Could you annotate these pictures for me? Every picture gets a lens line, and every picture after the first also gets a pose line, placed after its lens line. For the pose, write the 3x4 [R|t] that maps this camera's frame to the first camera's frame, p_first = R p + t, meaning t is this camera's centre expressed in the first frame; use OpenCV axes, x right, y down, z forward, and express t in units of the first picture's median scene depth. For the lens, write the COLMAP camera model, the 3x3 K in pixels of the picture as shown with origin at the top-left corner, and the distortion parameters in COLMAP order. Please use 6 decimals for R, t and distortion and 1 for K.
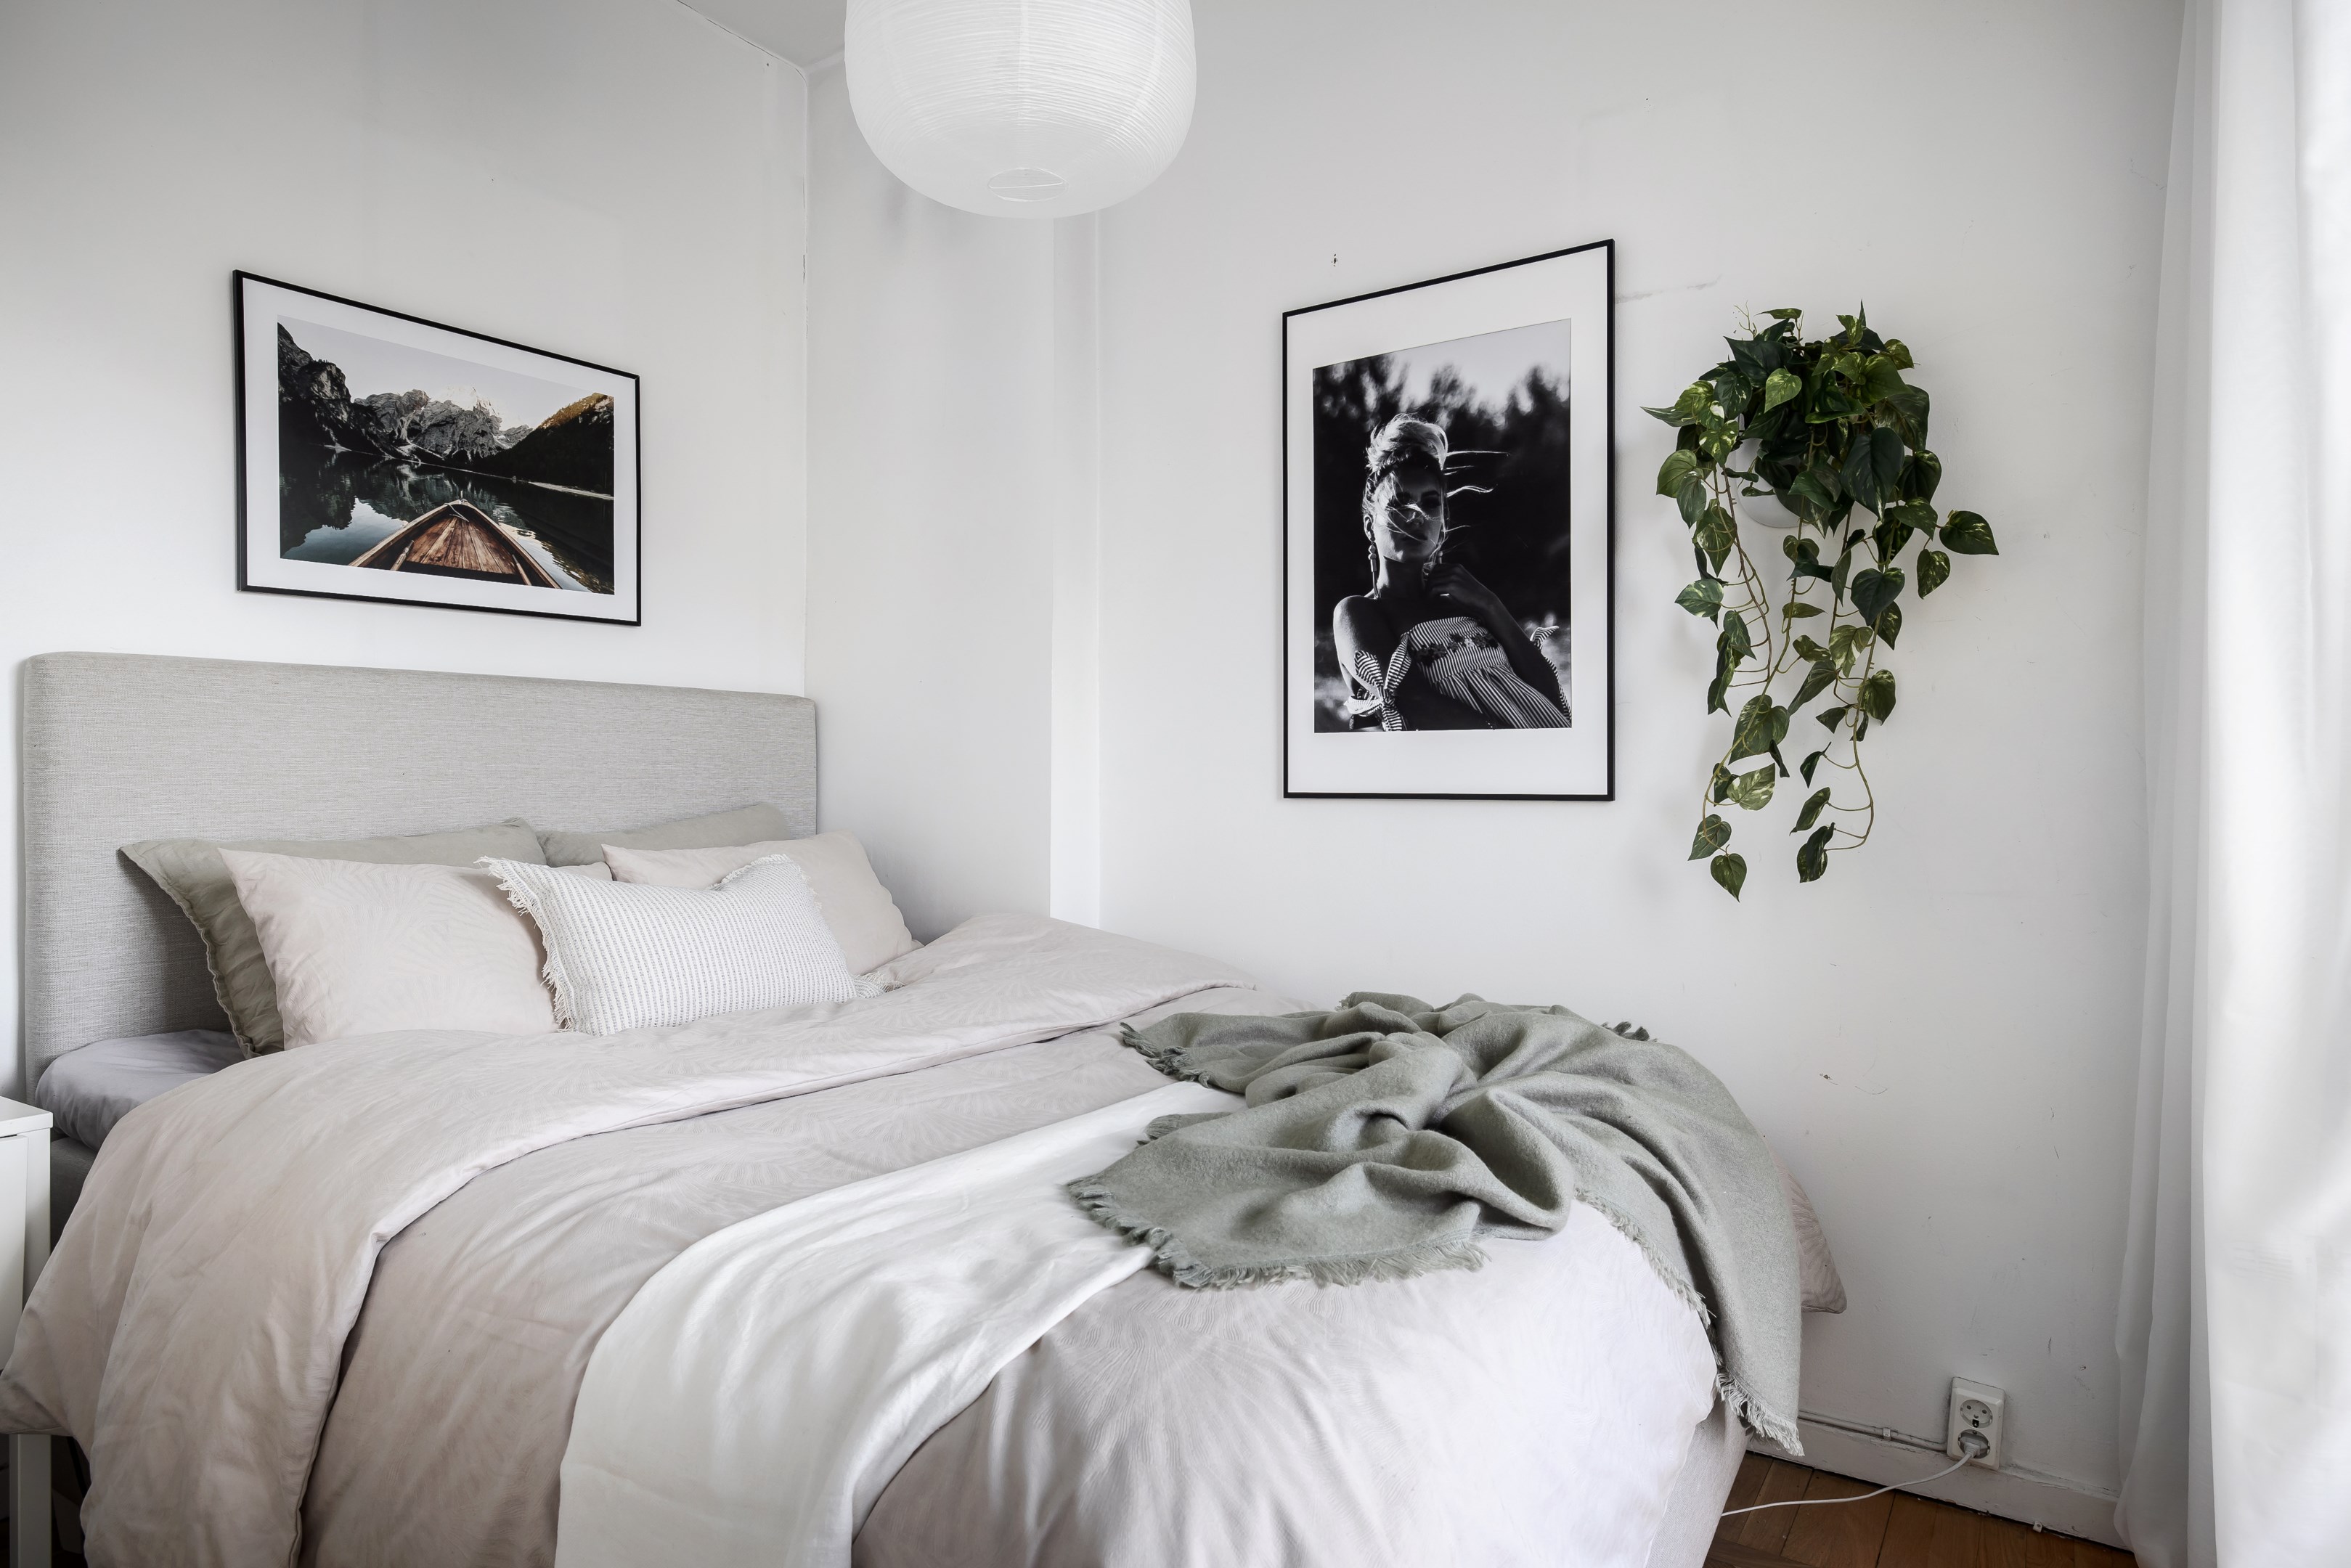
lens RADIAL K [[1280.4, 0, 1175.5], [0, 1280.4, 784.0], [0, 0, 1]] dist [-0.003119, -0.000700]
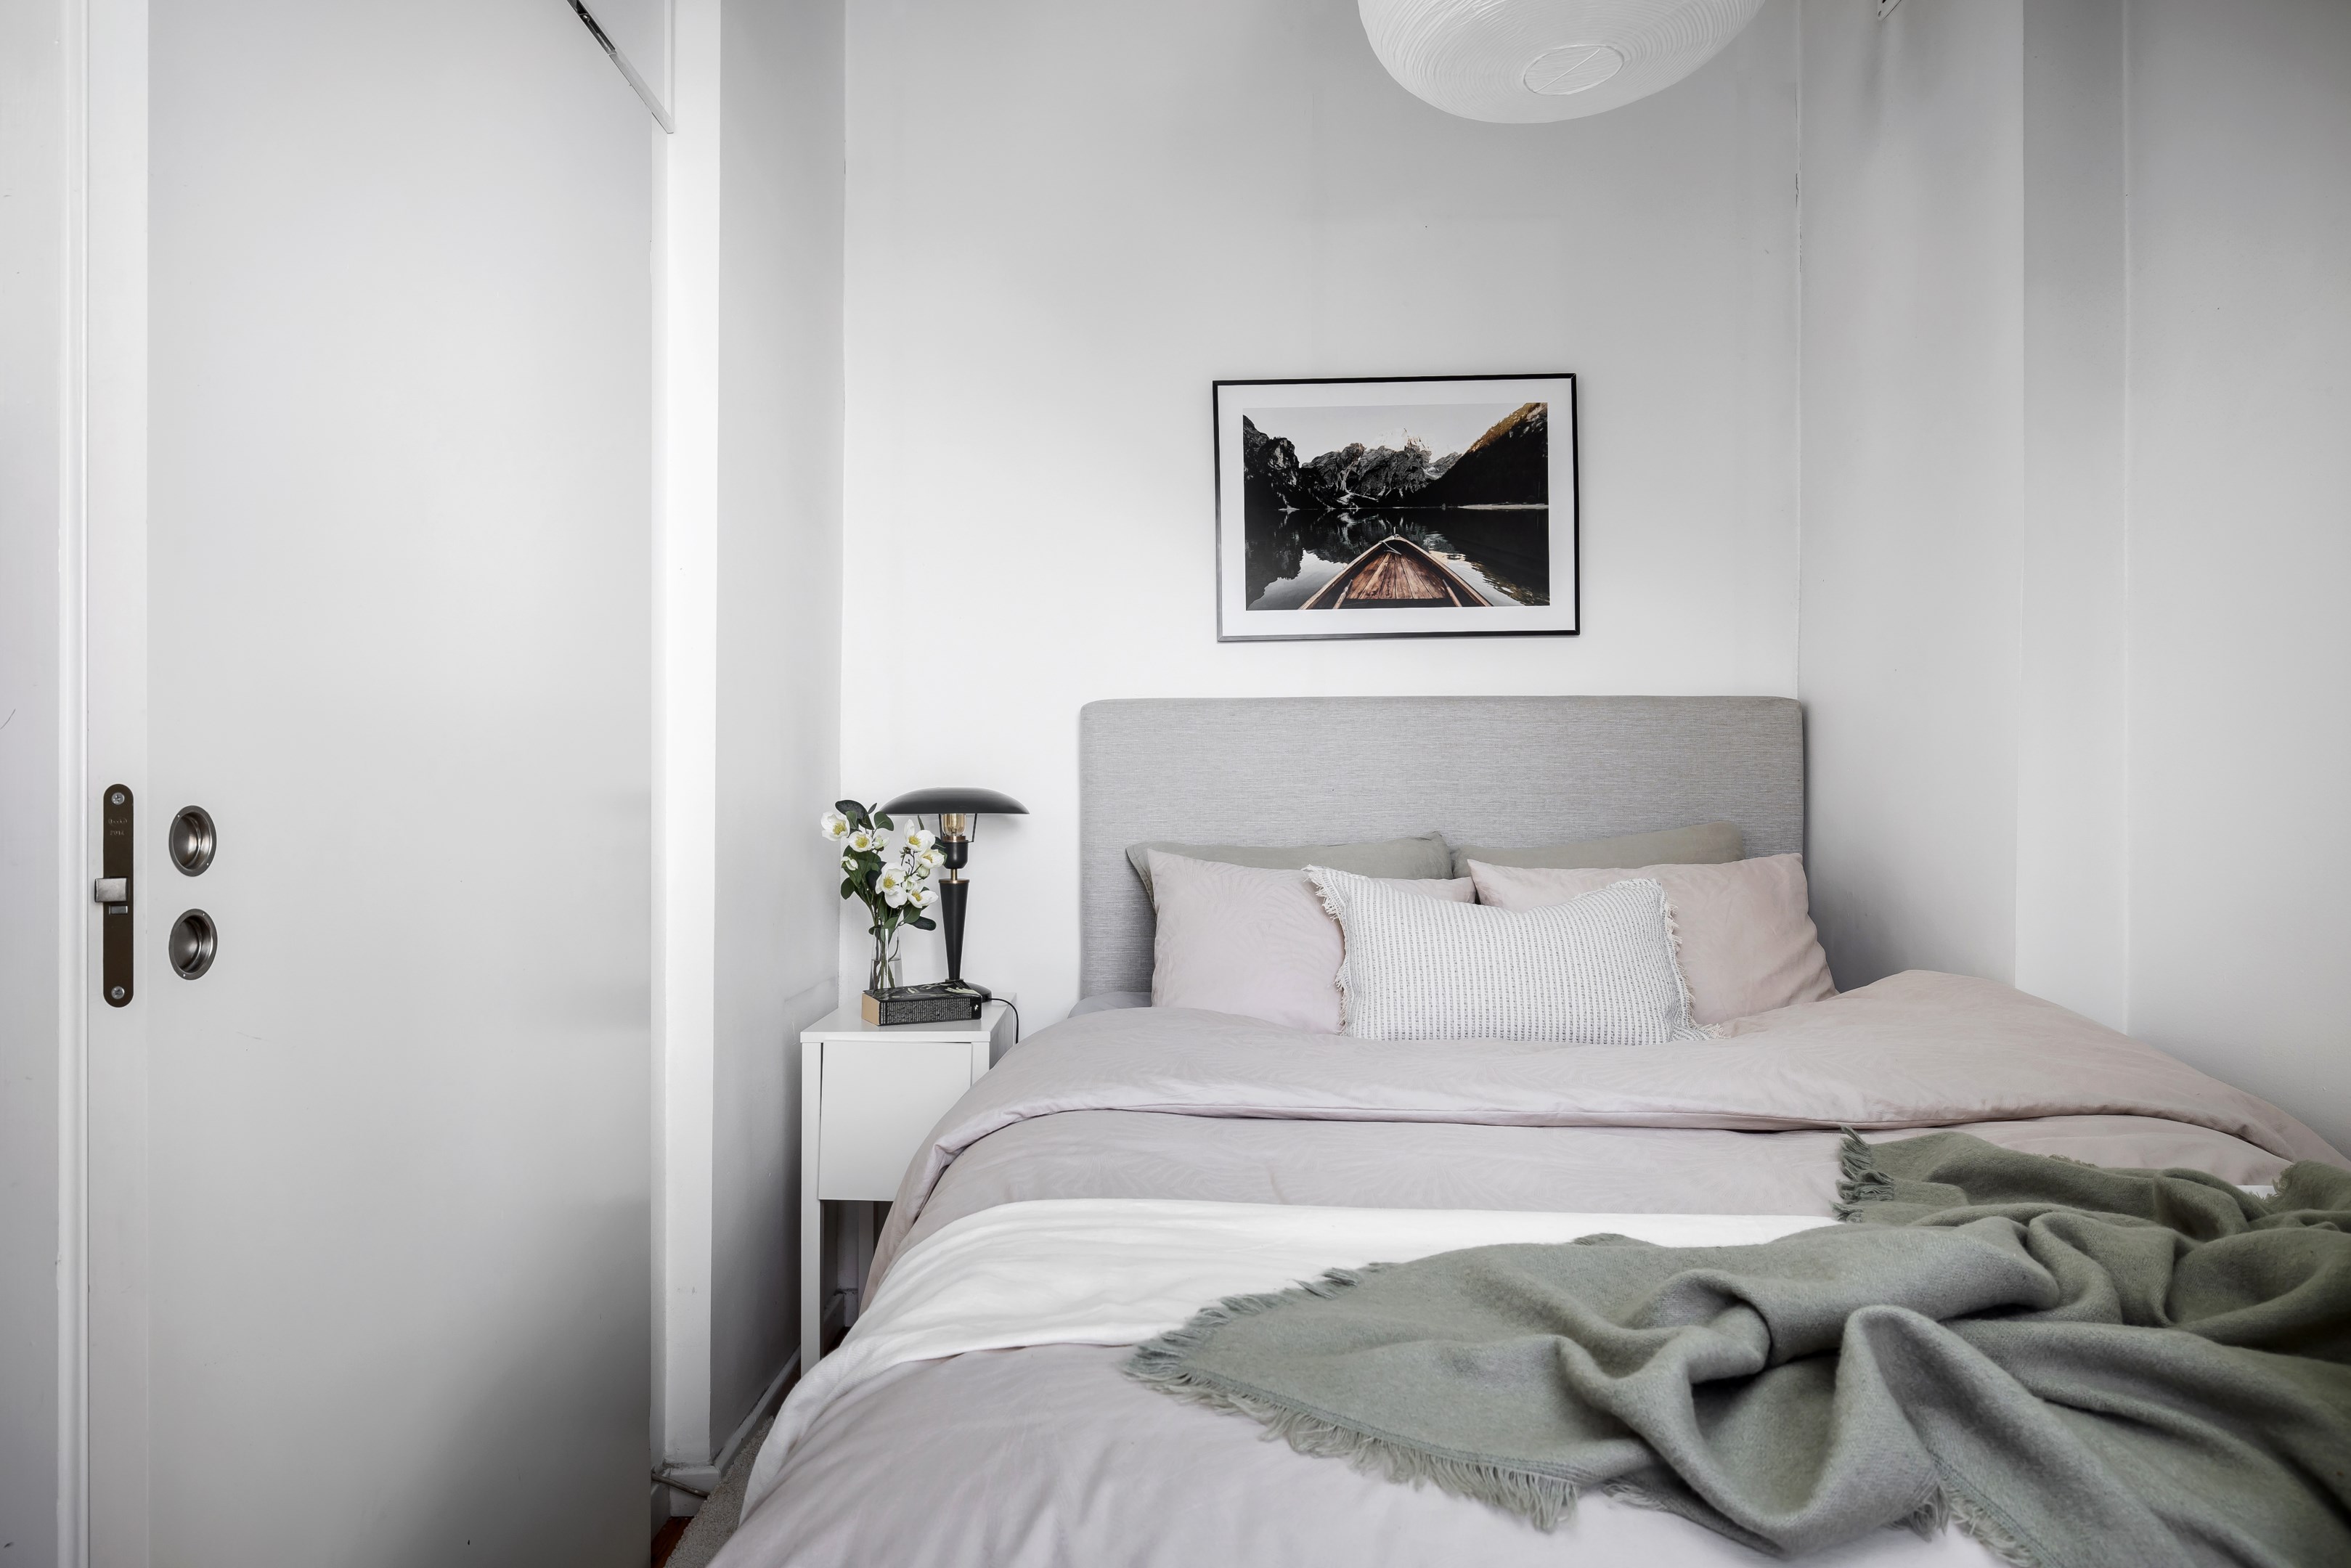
lens RADIAL K [[1478.3, 0, 1363.3], [0, 1478.3, 805.8], [0, 0, 1]] dist [0.002173, -0.000318]
pose [[0.560561, 0.005743, -0.828093, 0.472511], [-0.004409, 0.999982, 0.003950, 0.000983], [0.828101, 0.001437, 0.560577, 0.286712]]
